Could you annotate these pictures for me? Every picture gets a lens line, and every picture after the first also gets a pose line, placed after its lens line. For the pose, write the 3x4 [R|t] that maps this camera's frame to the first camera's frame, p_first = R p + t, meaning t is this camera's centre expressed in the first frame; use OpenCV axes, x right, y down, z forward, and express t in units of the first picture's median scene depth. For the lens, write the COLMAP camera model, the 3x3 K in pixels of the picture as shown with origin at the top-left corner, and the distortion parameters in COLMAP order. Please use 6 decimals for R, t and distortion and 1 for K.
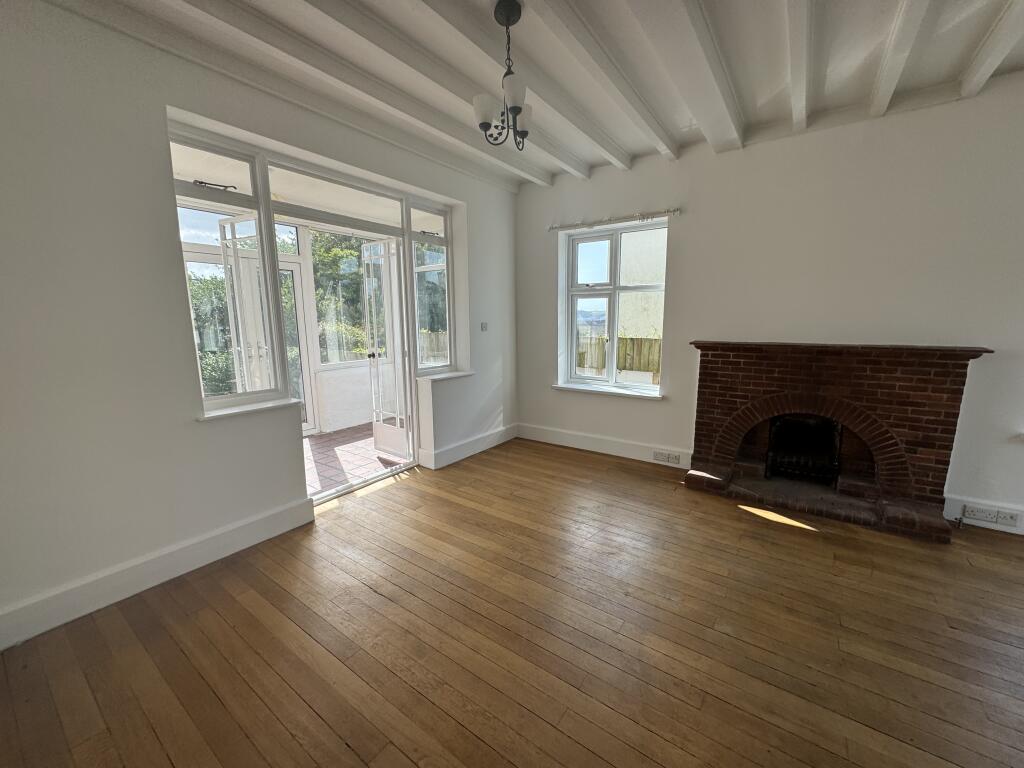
lens RADIAL K [[405.8, 0, 512.0], [0, 405.8, 384.0], [0, 0, 1]] dist [-0.000276, 0.000016]
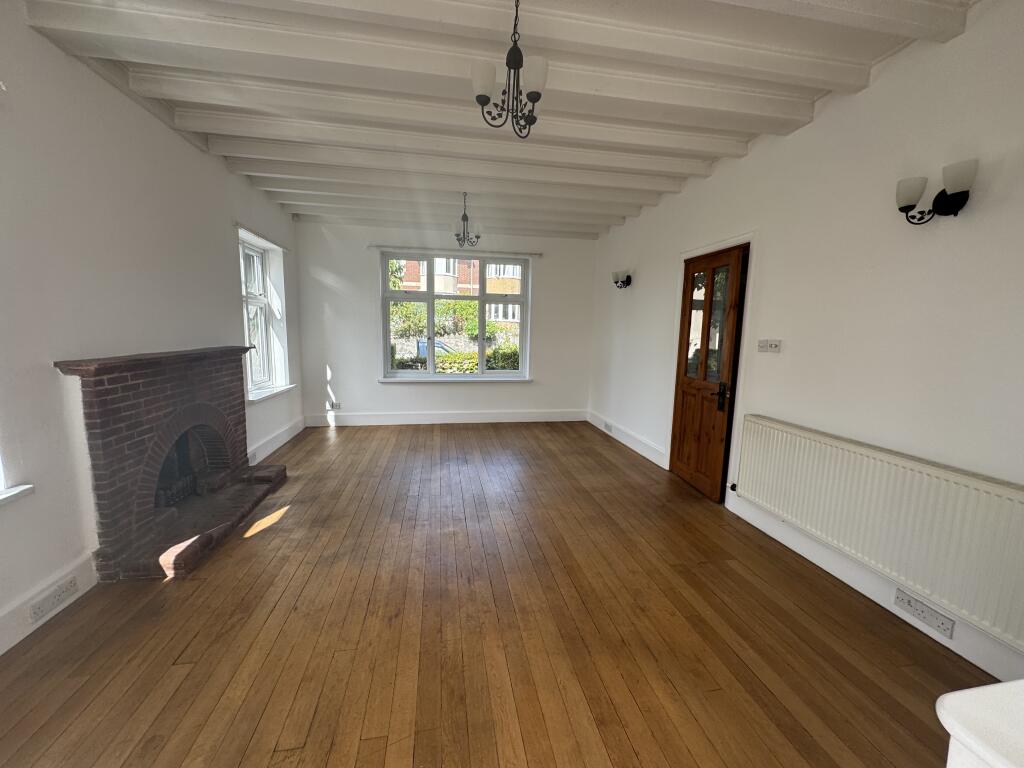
lens RADIAL K [[416.2, 0, 512.0], [0, 416.2, 384.0], [0, 0, 1]] dist [0.001110, 0.000077]
pose [[-0.713889, -0.099768, 0.693115, -0.409195], [0.098384, 0.965691, 0.240336, -0.165297], [-0.693313, 0.239764, -0.679581, 1.041989]]
